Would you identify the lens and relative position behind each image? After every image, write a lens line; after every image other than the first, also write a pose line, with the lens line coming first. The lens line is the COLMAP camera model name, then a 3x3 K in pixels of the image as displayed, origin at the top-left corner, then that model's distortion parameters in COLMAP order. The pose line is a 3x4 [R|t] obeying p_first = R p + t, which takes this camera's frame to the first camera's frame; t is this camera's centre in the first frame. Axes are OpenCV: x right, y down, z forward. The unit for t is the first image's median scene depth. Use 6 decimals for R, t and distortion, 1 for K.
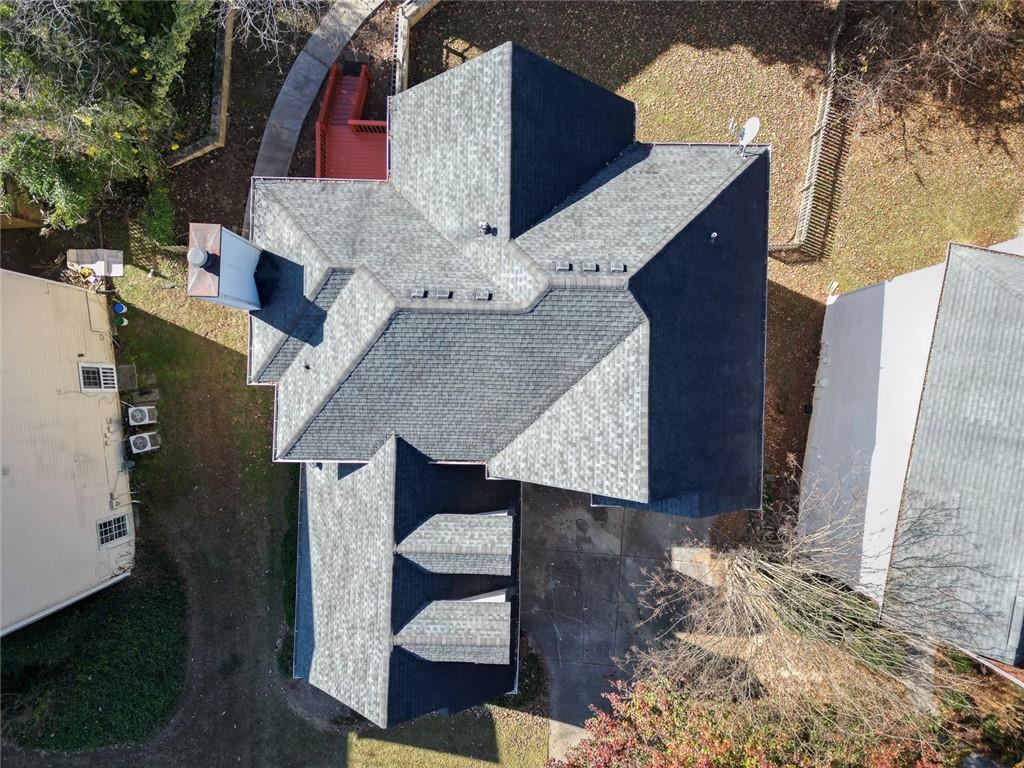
lens RADIAL K [[718.9, 0, 512.0], [0, 718.9, 384.0], [0, 0, 1]] dist [-0.000445, -0.000410]
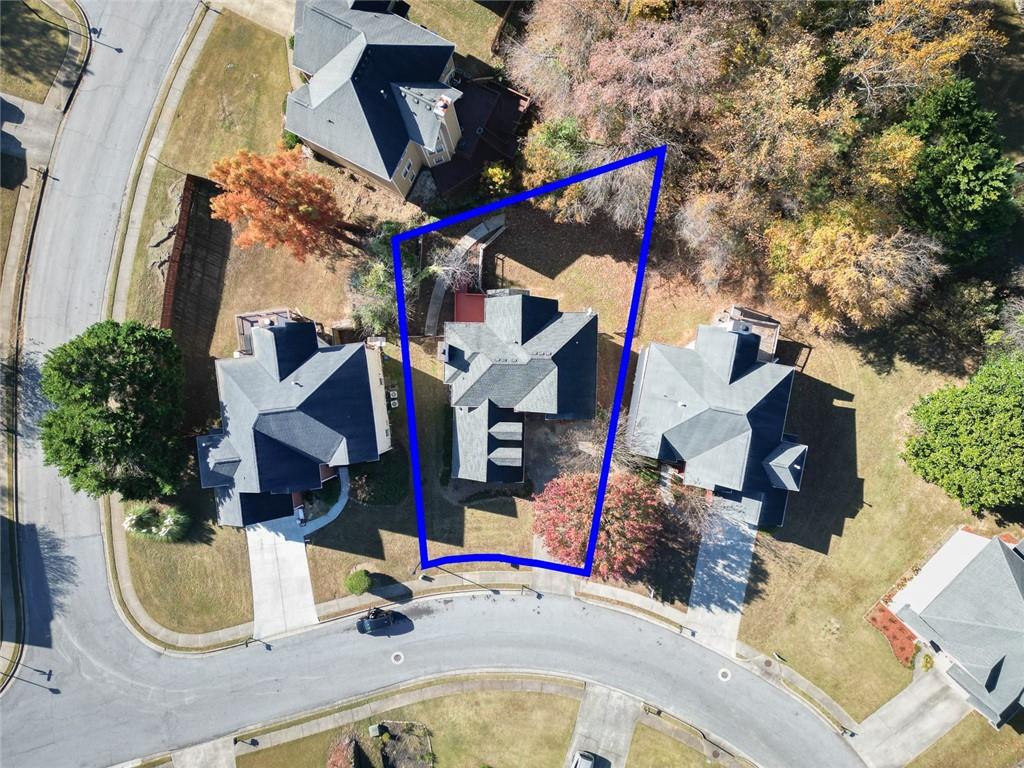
lens RADIAL K [[718.9, 0, 512.0], [0, 718.9, 384.0], [0, 0, 1]] dist [-0.000445, -0.000410]
pose [[0.999958, -0.002493, -0.008826, -0.016762], [0.002487, 0.999997, -0.000637, 0.004886], [0.008827, 0.000615, 0.999961, -2.396161]]
